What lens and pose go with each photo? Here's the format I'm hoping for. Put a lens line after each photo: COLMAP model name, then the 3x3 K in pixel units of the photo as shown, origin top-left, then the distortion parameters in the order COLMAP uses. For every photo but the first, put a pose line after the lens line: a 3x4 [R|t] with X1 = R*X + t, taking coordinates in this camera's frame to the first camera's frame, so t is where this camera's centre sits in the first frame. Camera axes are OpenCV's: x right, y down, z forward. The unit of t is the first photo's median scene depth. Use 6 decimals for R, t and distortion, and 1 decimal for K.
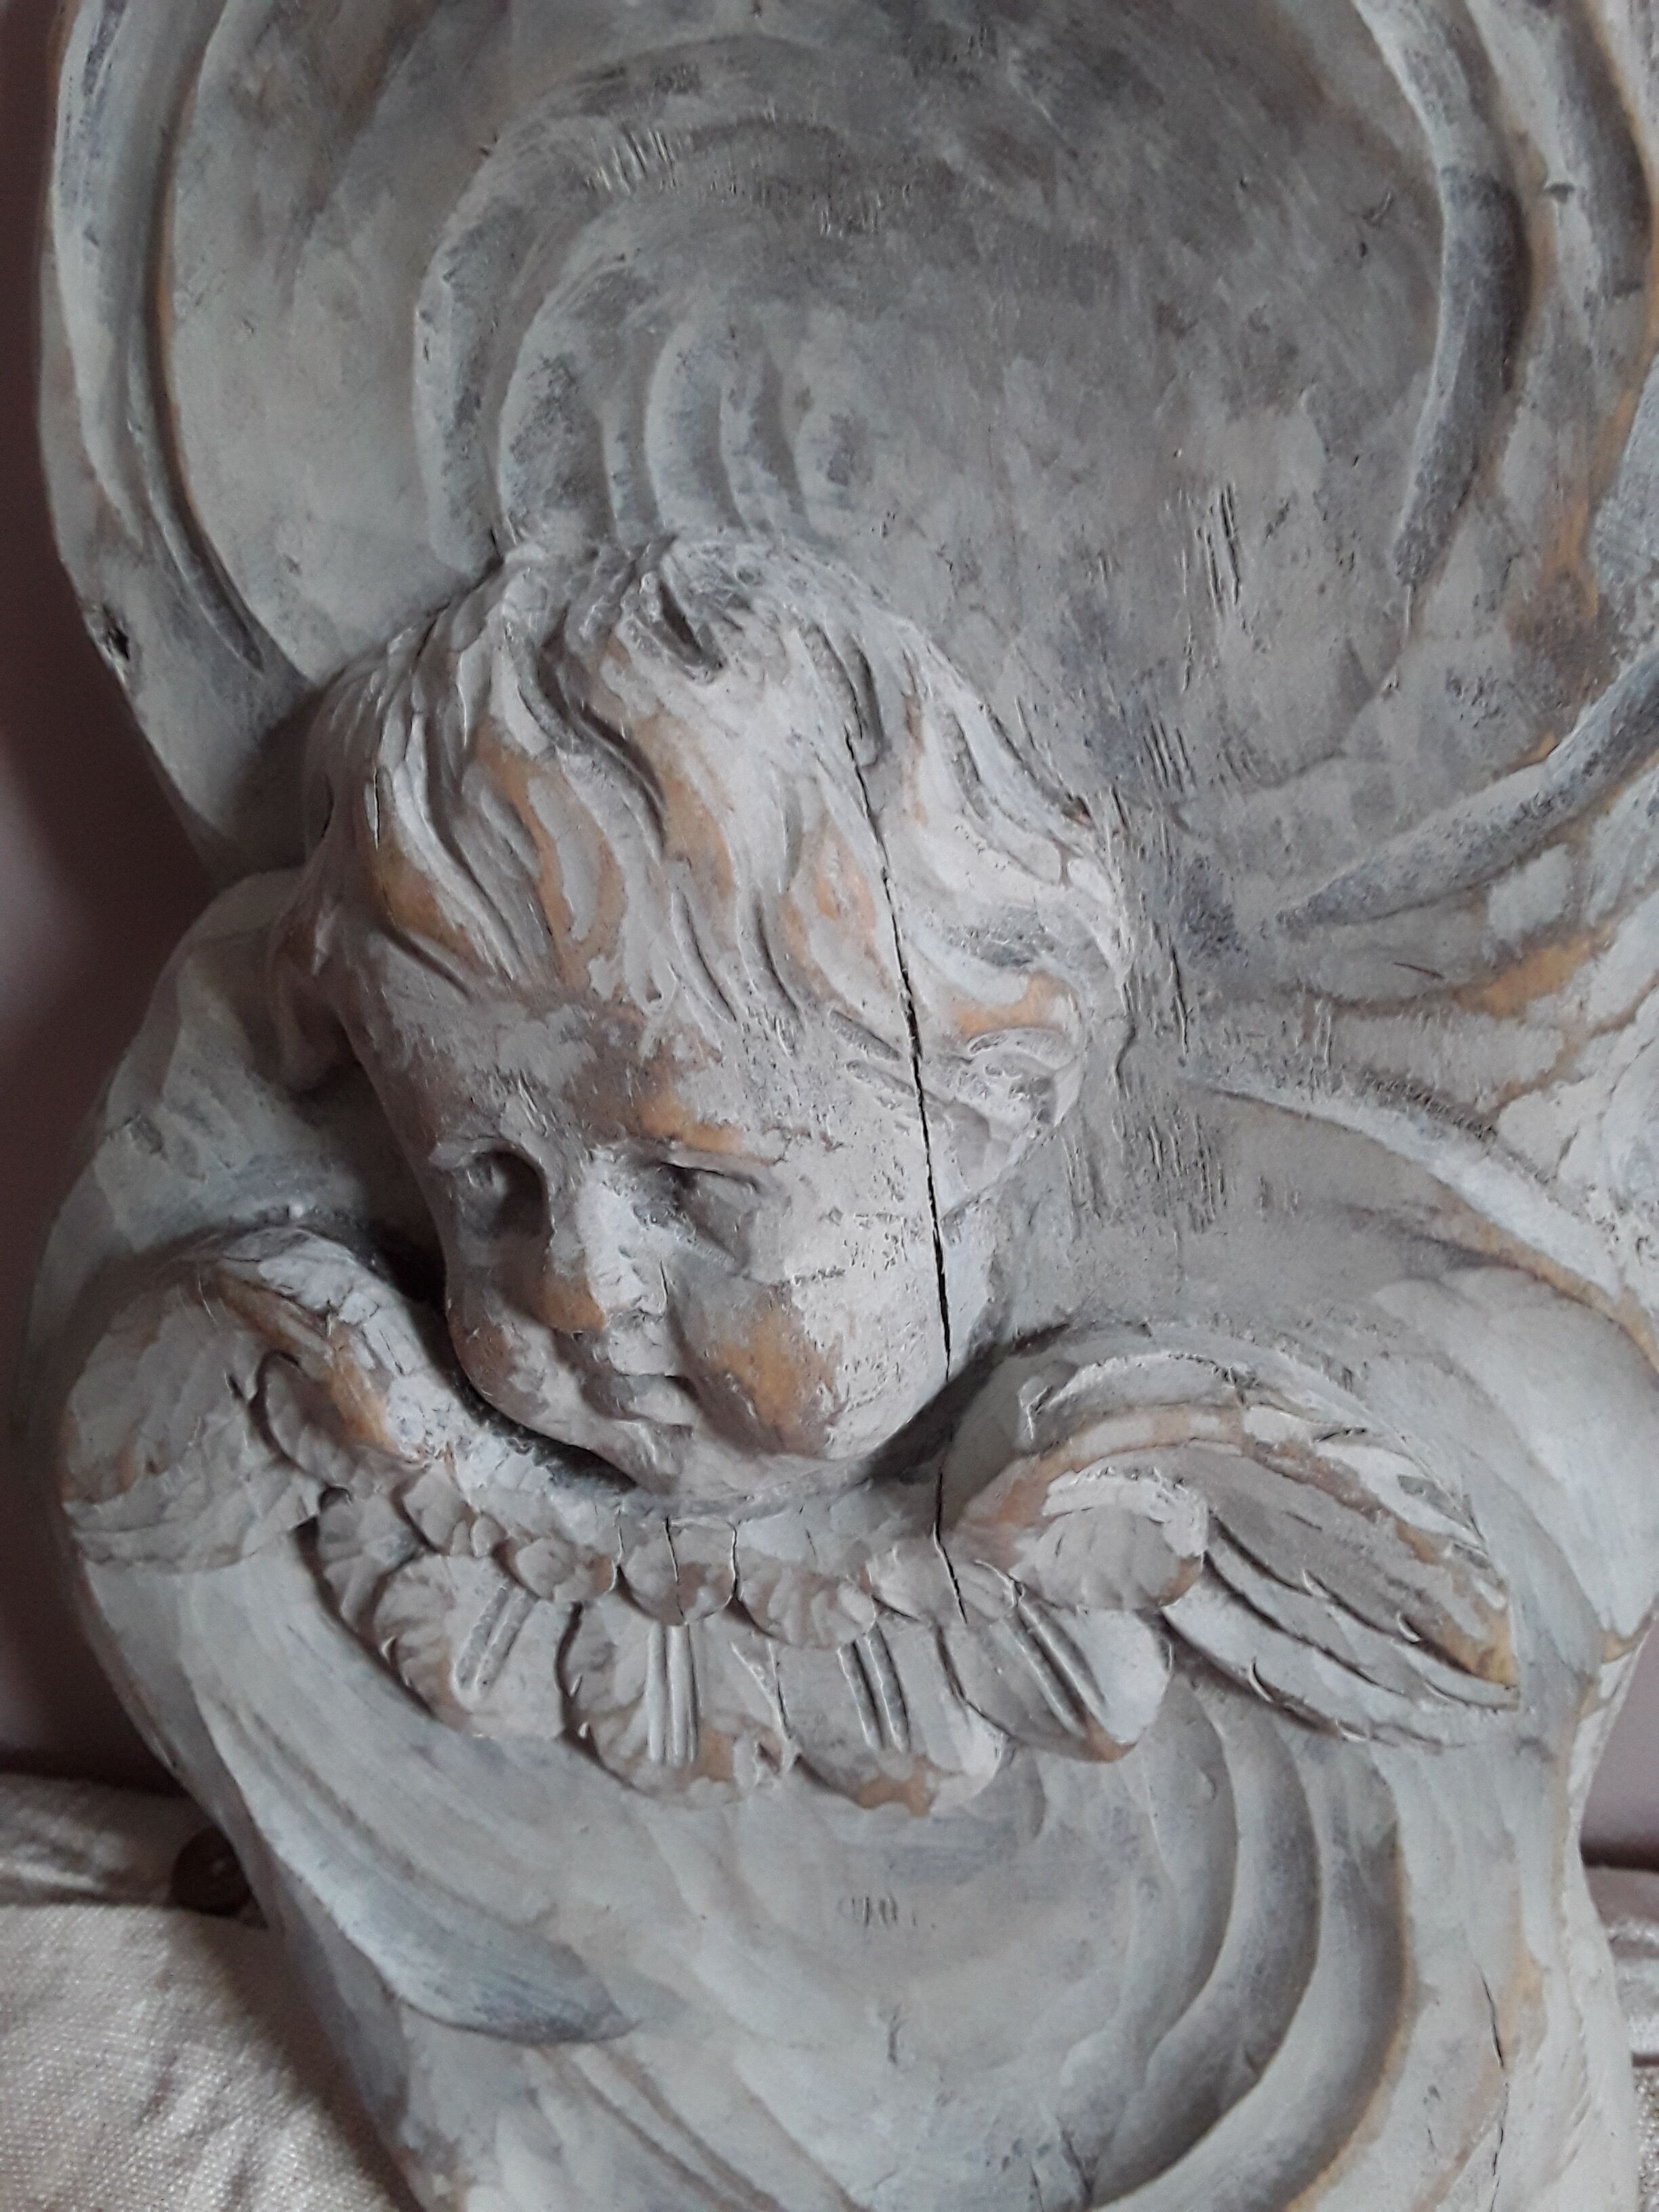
lens RADIAL K [[1810.1, 0, 826.8], [0, 1810.1, 1094.1], [0, 0, 1]] dist [0.144501, -0.280992]
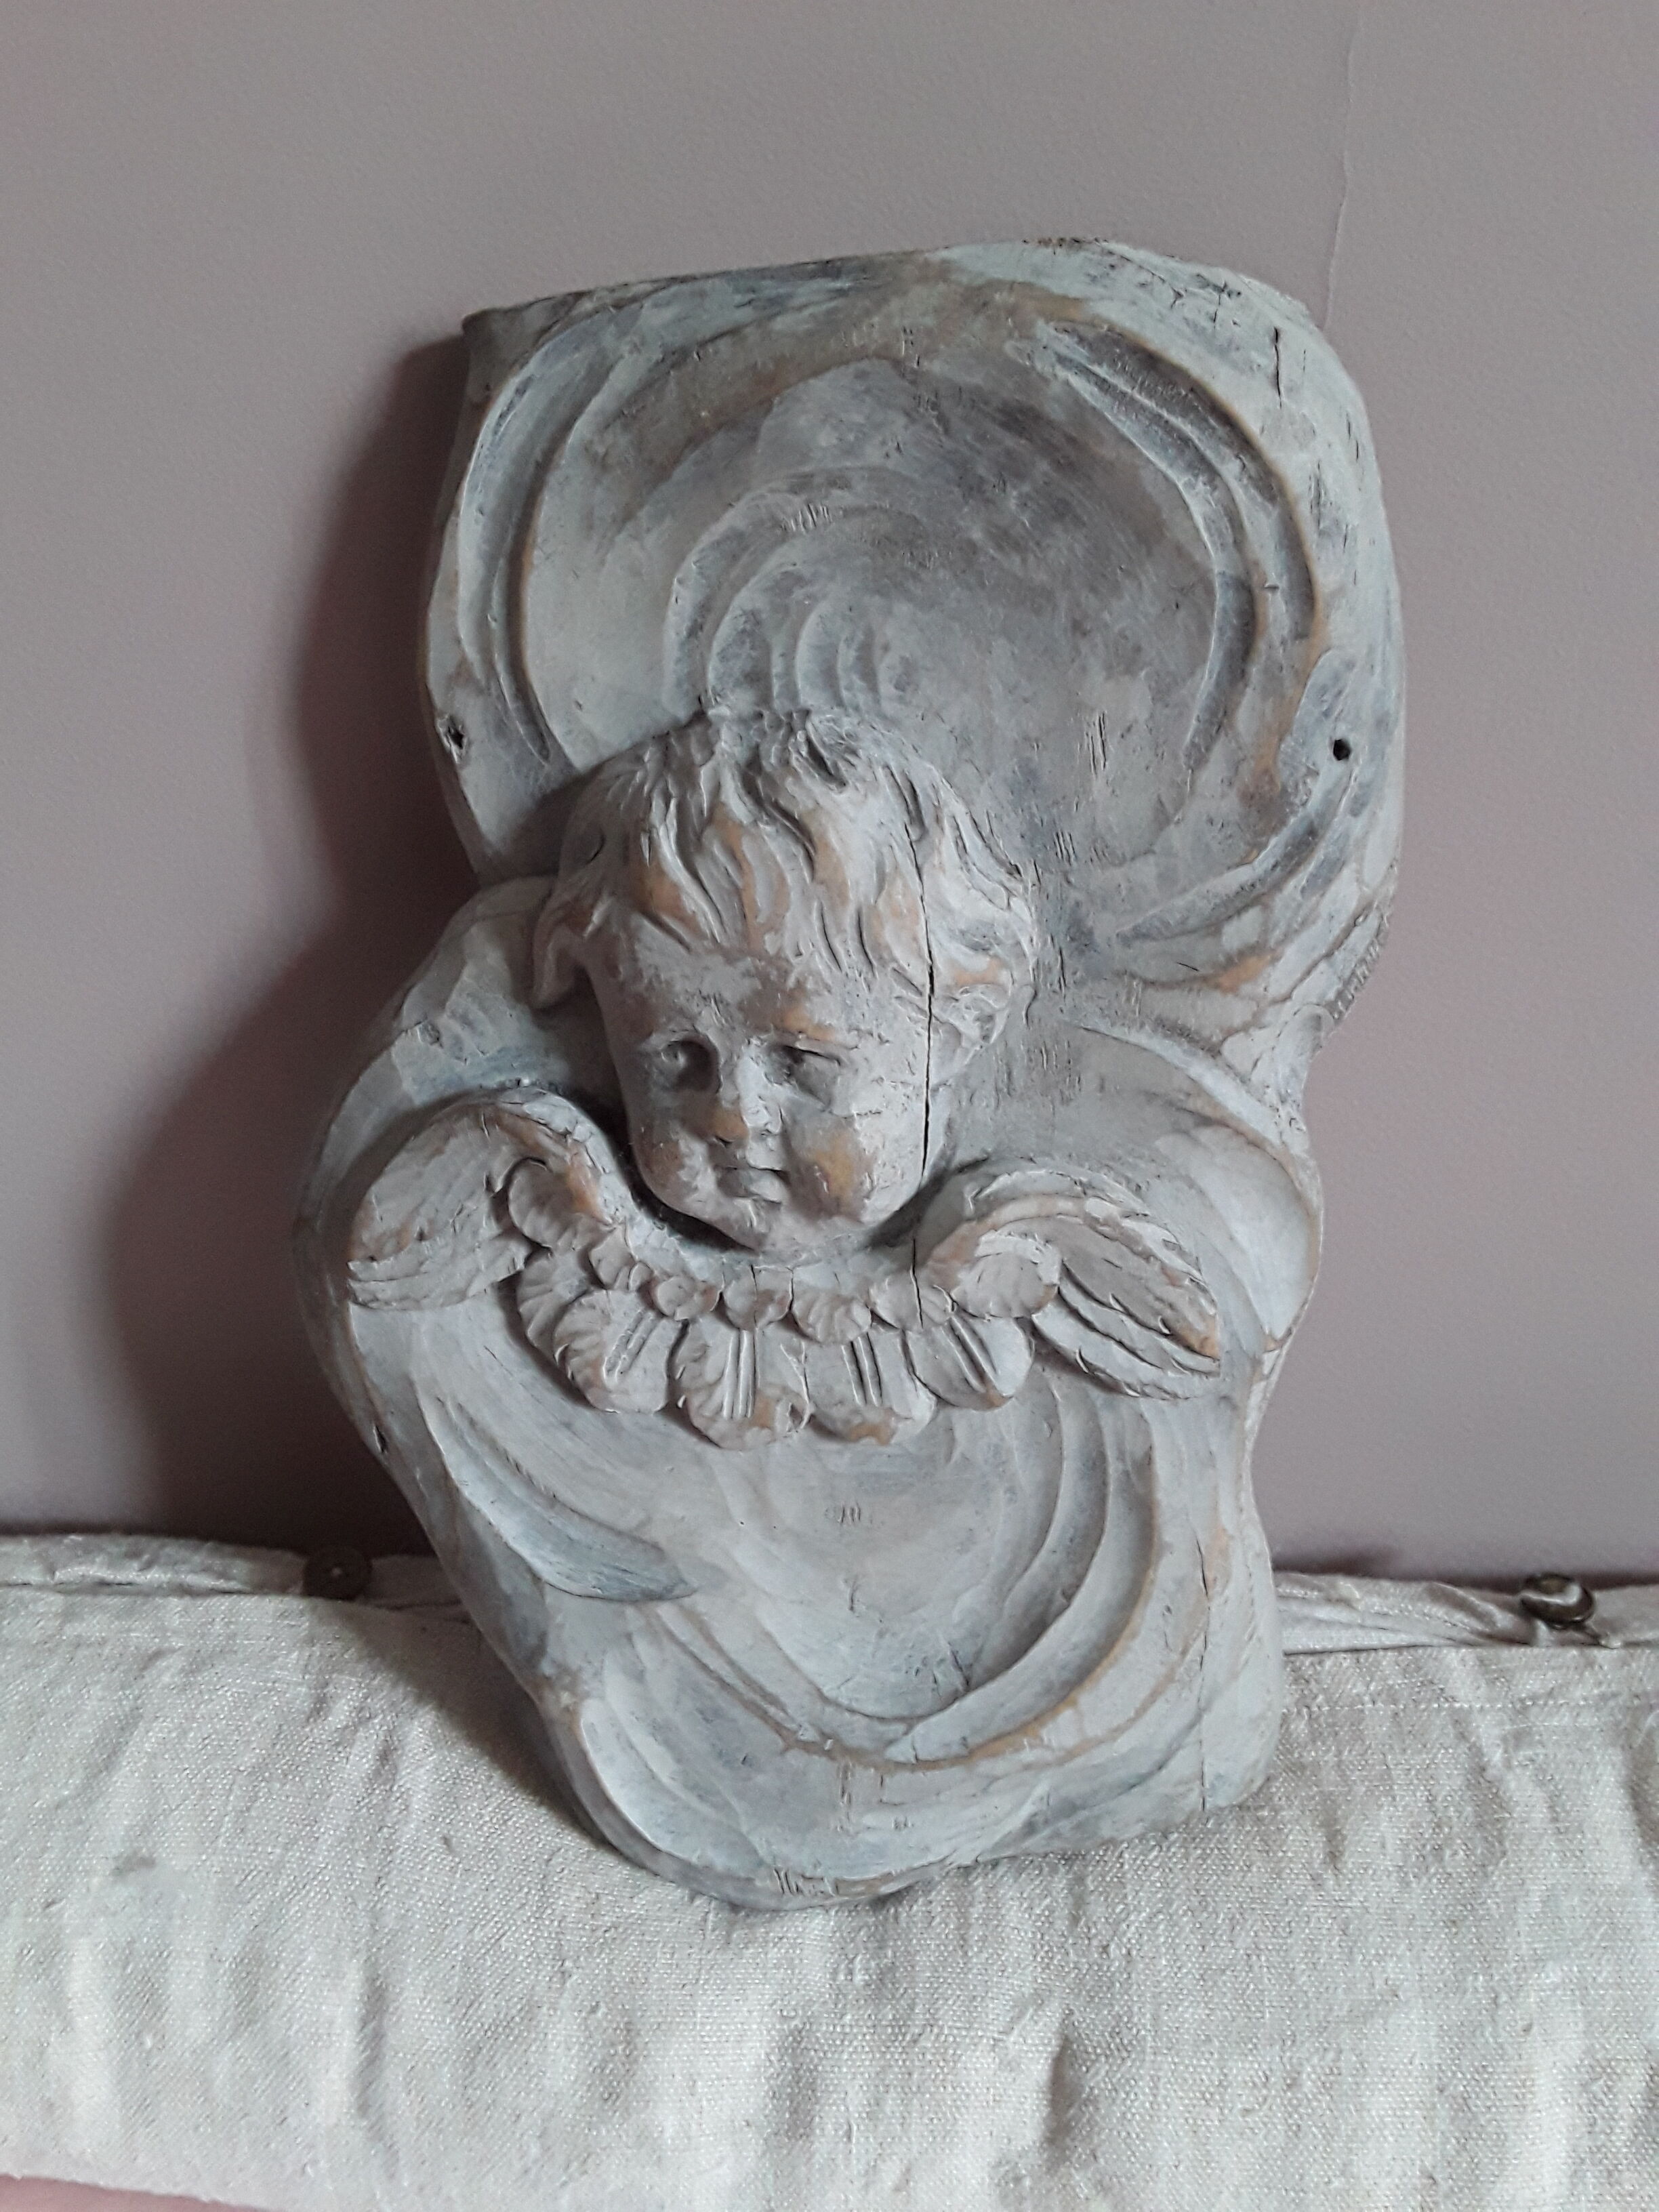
lens RADIAL K [[1810.1, 0, 826.8], [0, 1810.1, 1094.1], [0, 0, 1]] dist [0.144501, -0.280992]
pose [[0.988616, 0.048898, 0.142292, -0.297984], [-0.044556, 0.998444, -0.033545, 0.138847], [-0.143711, 0.026823, 0.989256, -0.786032]]
